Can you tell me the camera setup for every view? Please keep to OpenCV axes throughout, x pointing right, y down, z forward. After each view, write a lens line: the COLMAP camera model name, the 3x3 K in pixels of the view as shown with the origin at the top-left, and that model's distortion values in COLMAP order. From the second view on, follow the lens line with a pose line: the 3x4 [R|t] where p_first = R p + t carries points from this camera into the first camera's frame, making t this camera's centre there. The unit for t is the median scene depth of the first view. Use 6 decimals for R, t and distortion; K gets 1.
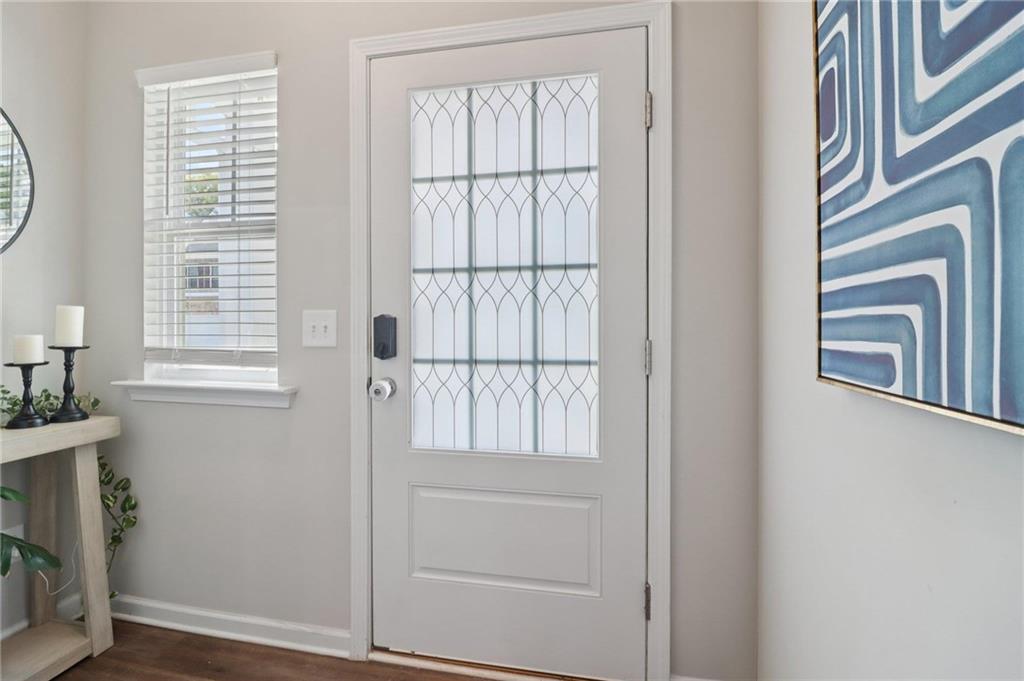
lens RADIAL K [[478.4, 0, 514.5], [0, 478.4, 321.6], [0, 0, 1]] dist [0.001521, -0.012866]
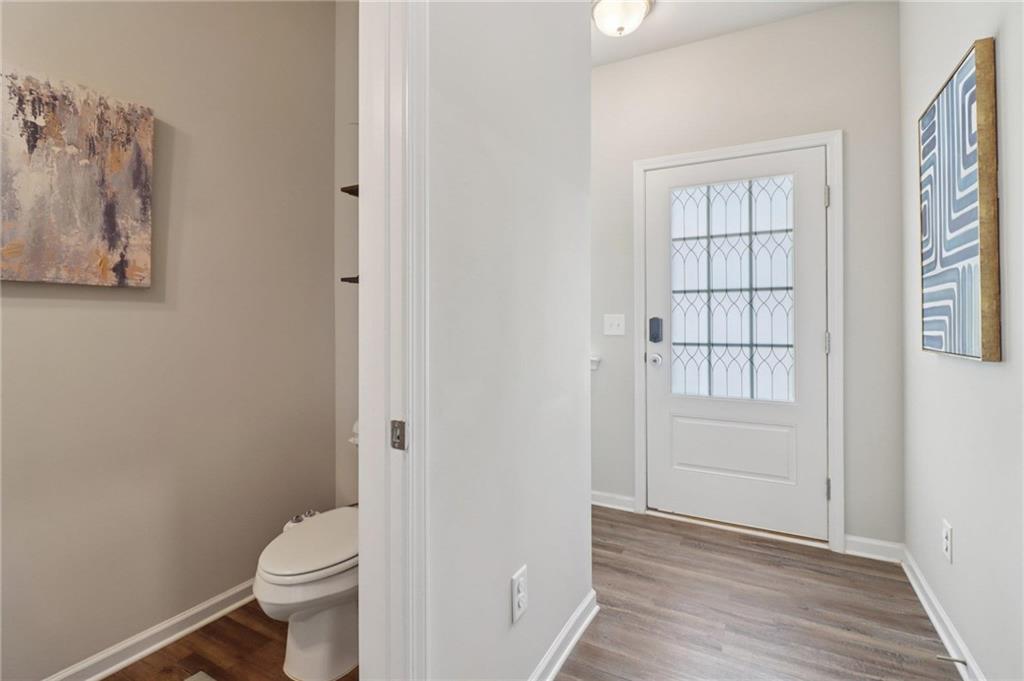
lens RADIAL K [[478.4, 0, 514.5], [0, 478.4, 321.6], [0, 0, 1]] dist [0.001521, -0.012866]
pose [[0.956224, -0.003472, -0.292614, -0.264000], [0.005647, 0.999962, 0.006587, -0.014801], [0.292580, -0.007951, 0.956208, -0.867497]]
